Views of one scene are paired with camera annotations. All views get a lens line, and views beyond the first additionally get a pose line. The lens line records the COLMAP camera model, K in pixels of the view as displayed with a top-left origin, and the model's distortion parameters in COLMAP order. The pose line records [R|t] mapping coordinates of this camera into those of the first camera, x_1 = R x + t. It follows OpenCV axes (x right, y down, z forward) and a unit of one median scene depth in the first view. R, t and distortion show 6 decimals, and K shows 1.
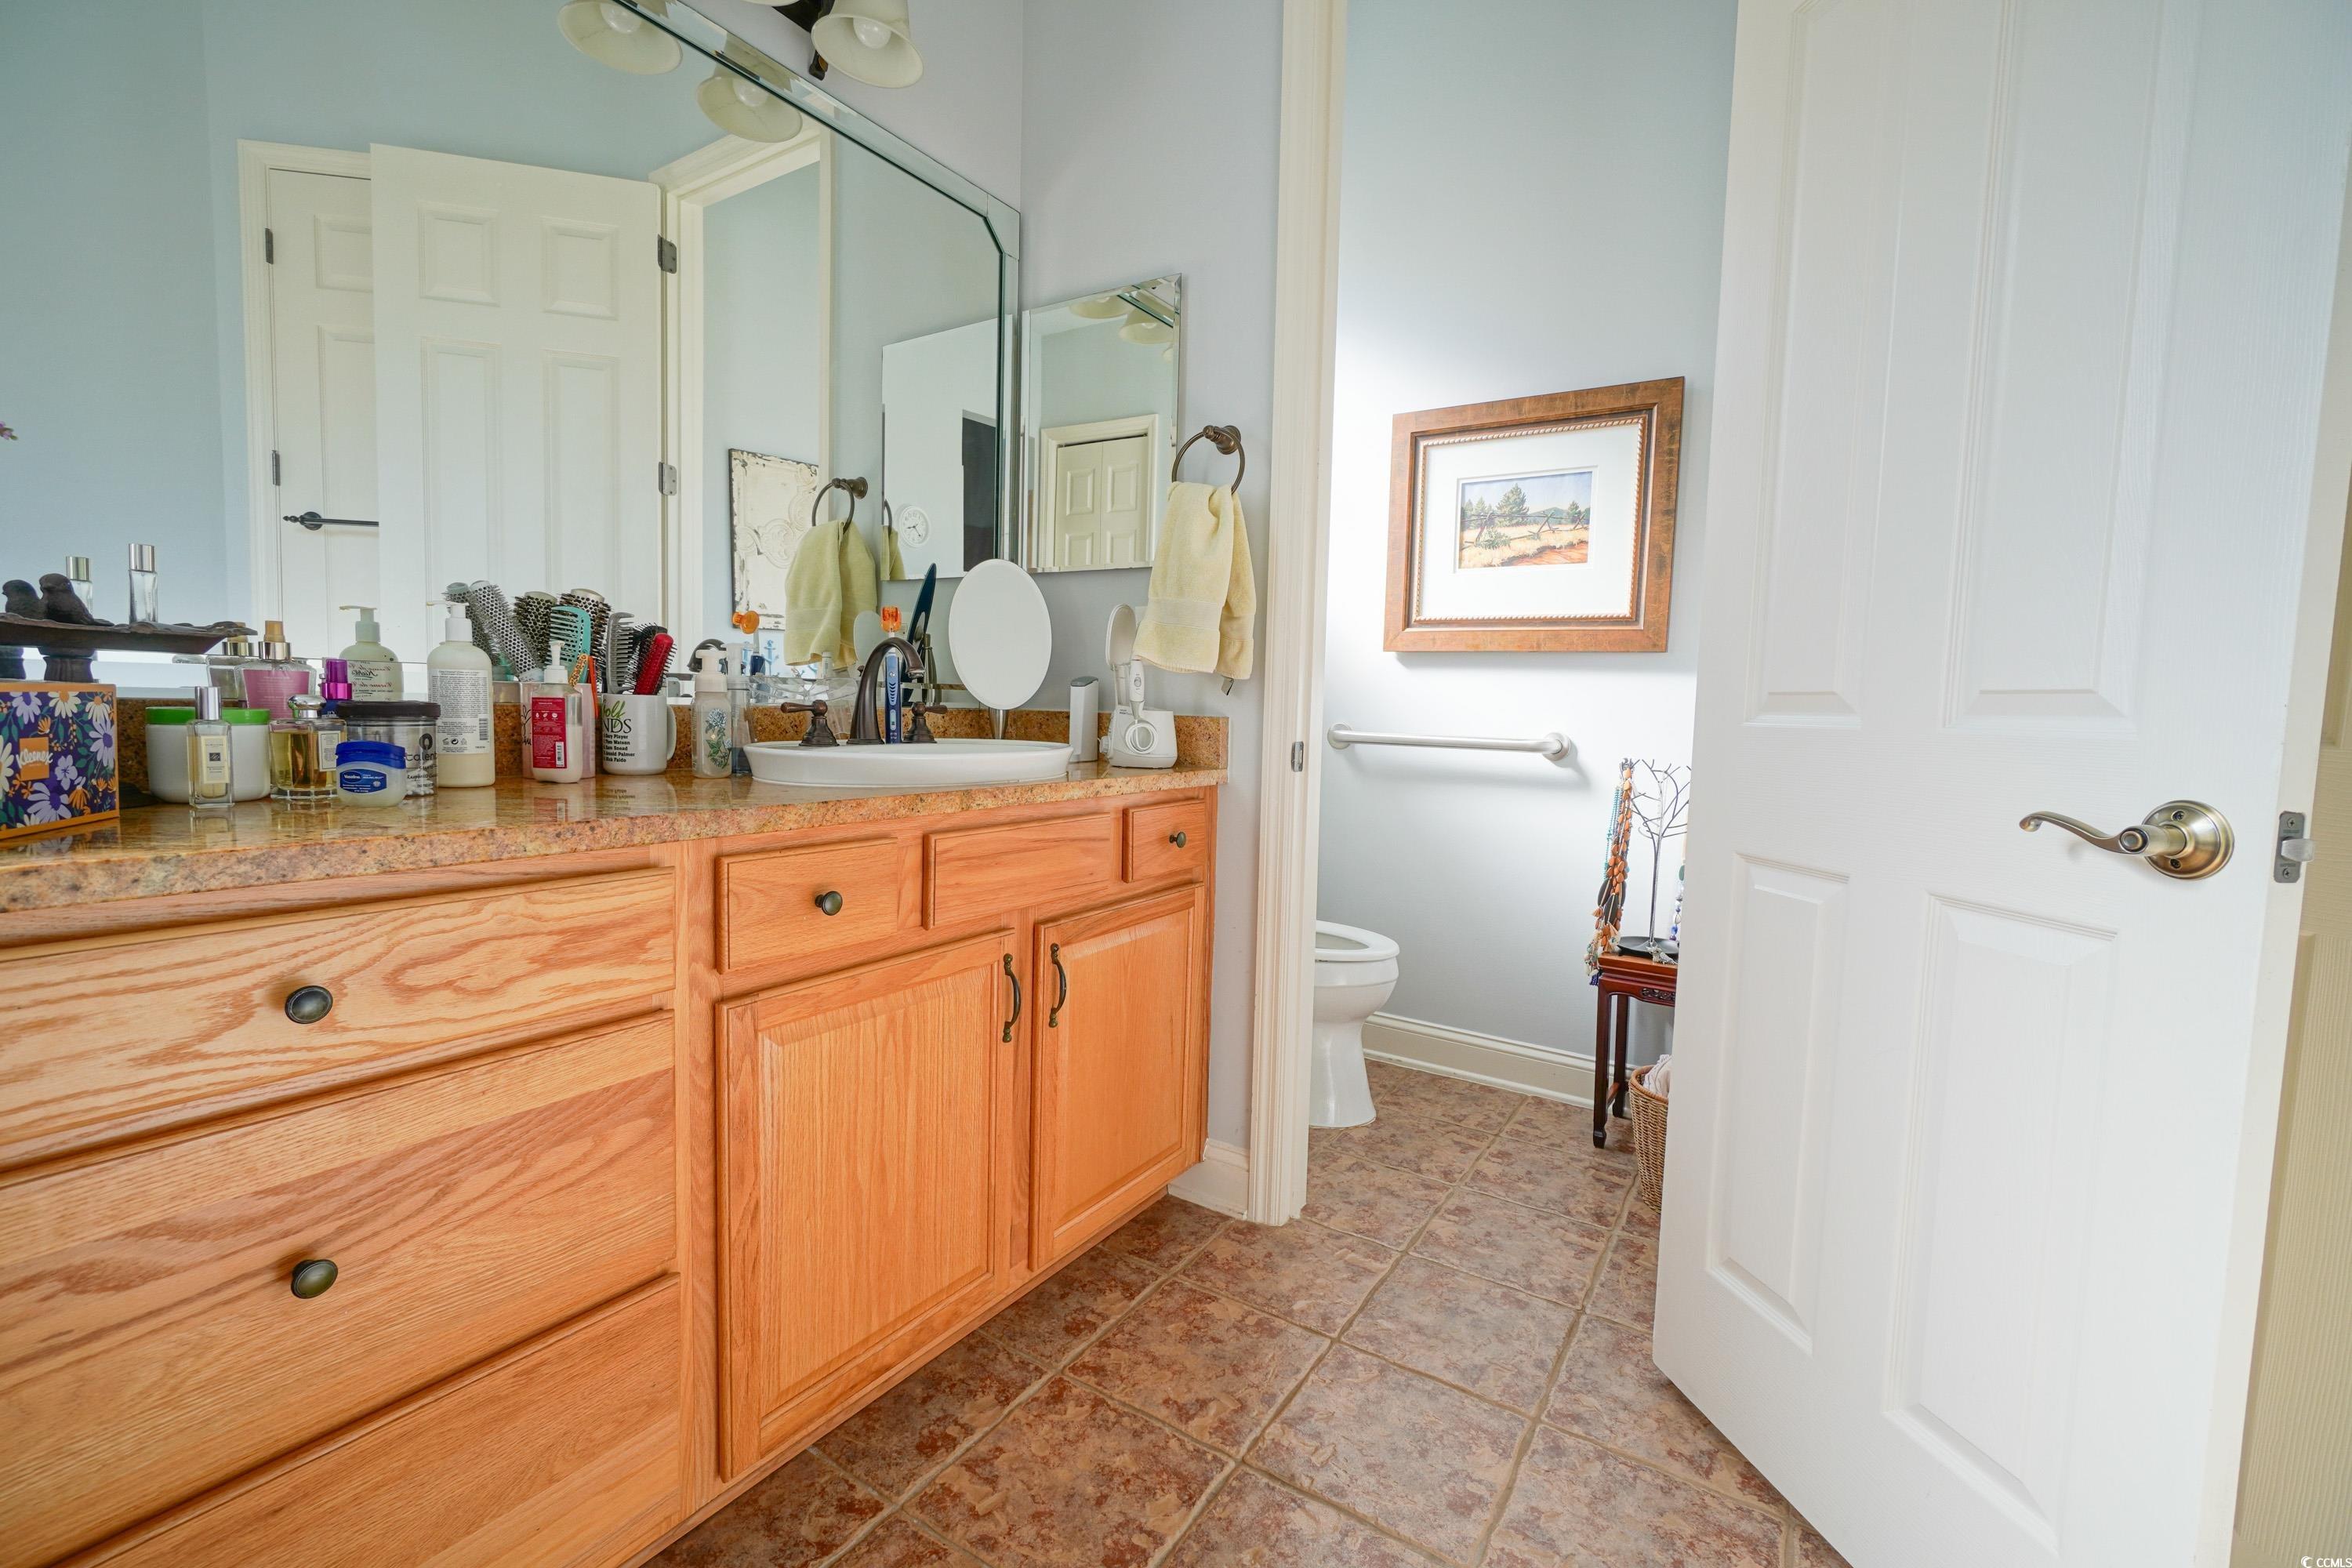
lens RADIAL K [[1017.4, 0, 1152.8], [0, 1017.4, 790.3], [0, 0, 1]] dist [-0.002160, -0.000138]
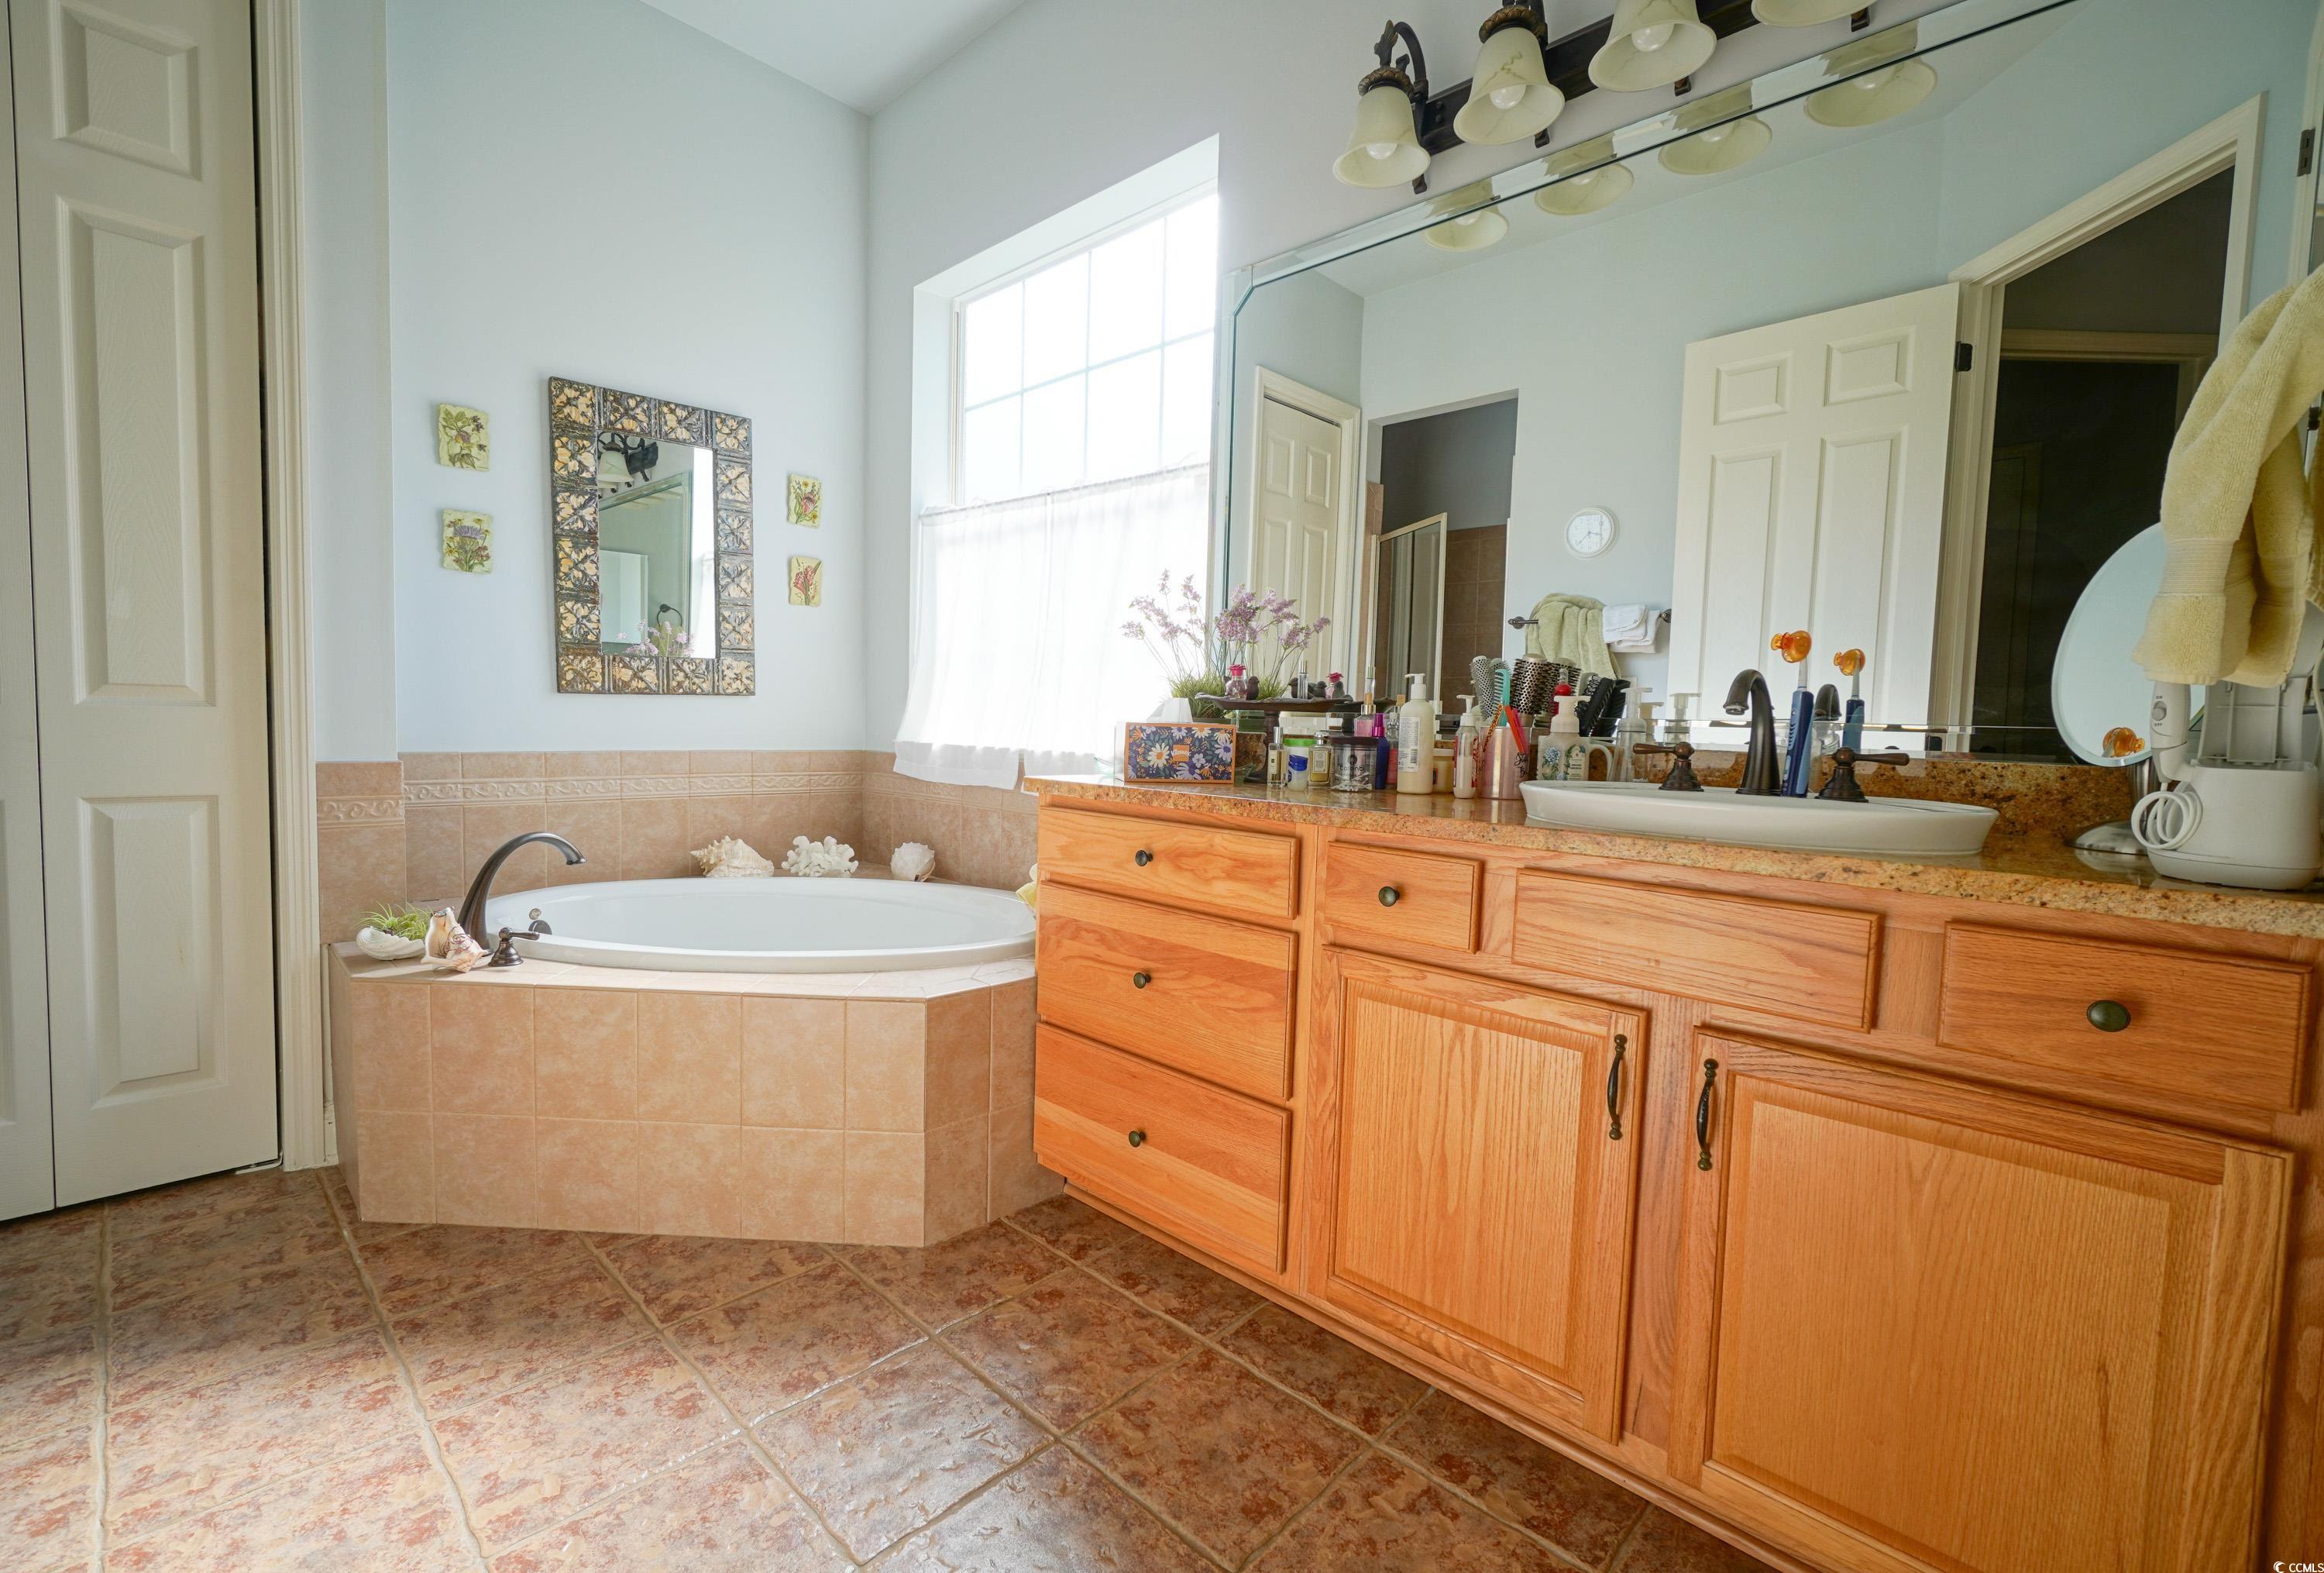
lens RADIAL K [[1032.9, 0, 1166.2], [0, 1032.9, 784.4], [0, 0, 1]] dist [-0.002143, -0.000135]
pose [[-0.193244, 0.031600, -0.980642, 0.891901], [-0.119793, 0.991244, 0.055547, -0.057032], [0.973810, 0.128208, -0.187767, 0.893848]]
